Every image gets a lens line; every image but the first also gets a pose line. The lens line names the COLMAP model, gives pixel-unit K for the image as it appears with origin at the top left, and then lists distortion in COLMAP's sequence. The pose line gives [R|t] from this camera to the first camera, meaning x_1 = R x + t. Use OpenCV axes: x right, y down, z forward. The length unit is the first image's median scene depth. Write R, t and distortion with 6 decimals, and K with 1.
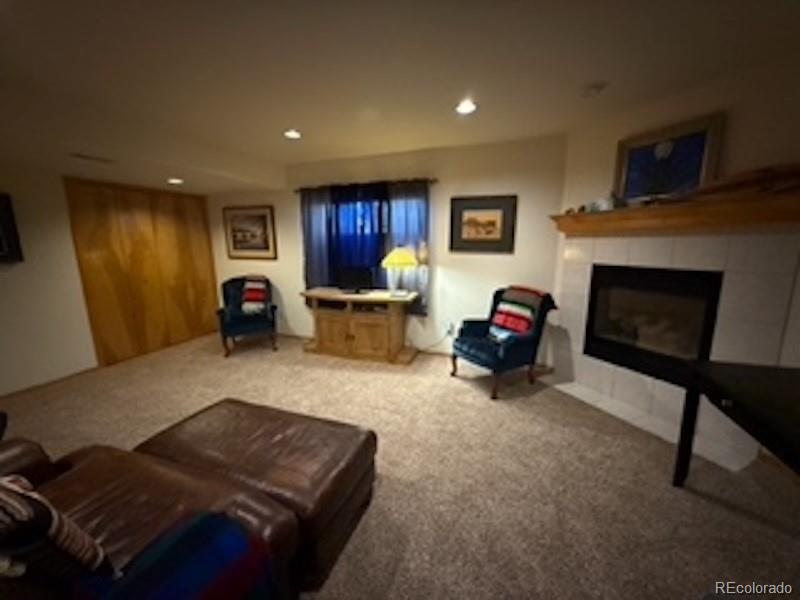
lens RADIAL K [[323.5, 0, 397.8], [0, 323.5, 298.8], [0, 0, 1]] dist [-0.000507, 0.000042]
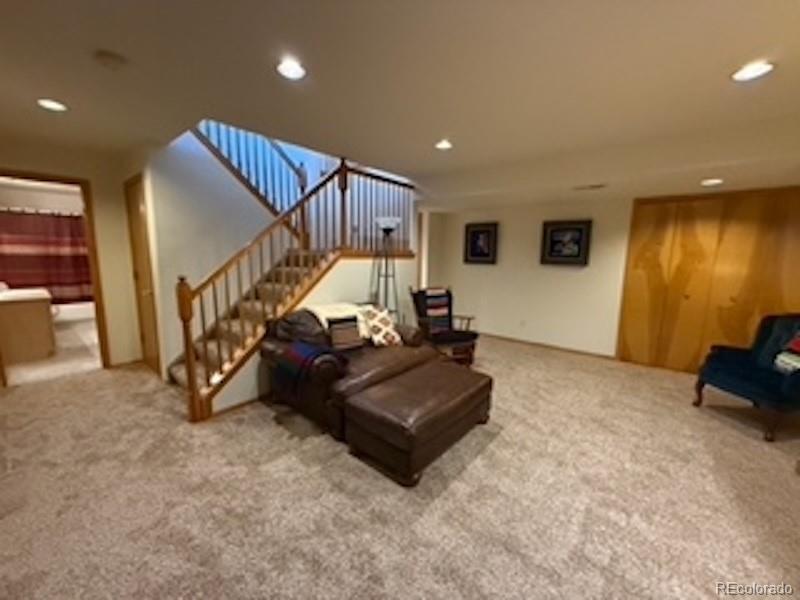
lens RADIAL K [[323.5, 0, 400.5], [0, 323.5, 302.3], [0, 0, 1]] dist [-0.000507, 0.000042]
pose [[-0.385042, 0.135865, -0.912844, 0.433052], [-0.171896, 0.961238, 0.215575, -0.105443], [0.906749, 0.239920, -0.346763, 0.633503]]
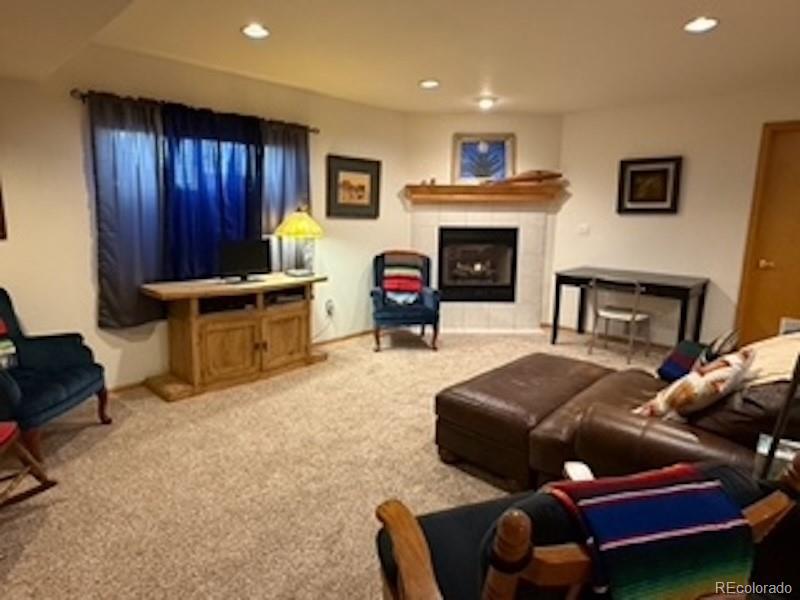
lens RADIAL K [[482.5, 0, 396.7], [0, 482.5, 296.9], [0, 0, 1]] dist [0.009151, 0.001019]
pose [[0.393553, -0.150690, 0.906867, -0.968293], [0.145810, 0.984219, 0.100266, -0.043003], [-0.907665, 0.092770, 0.409315, 0.343431]]
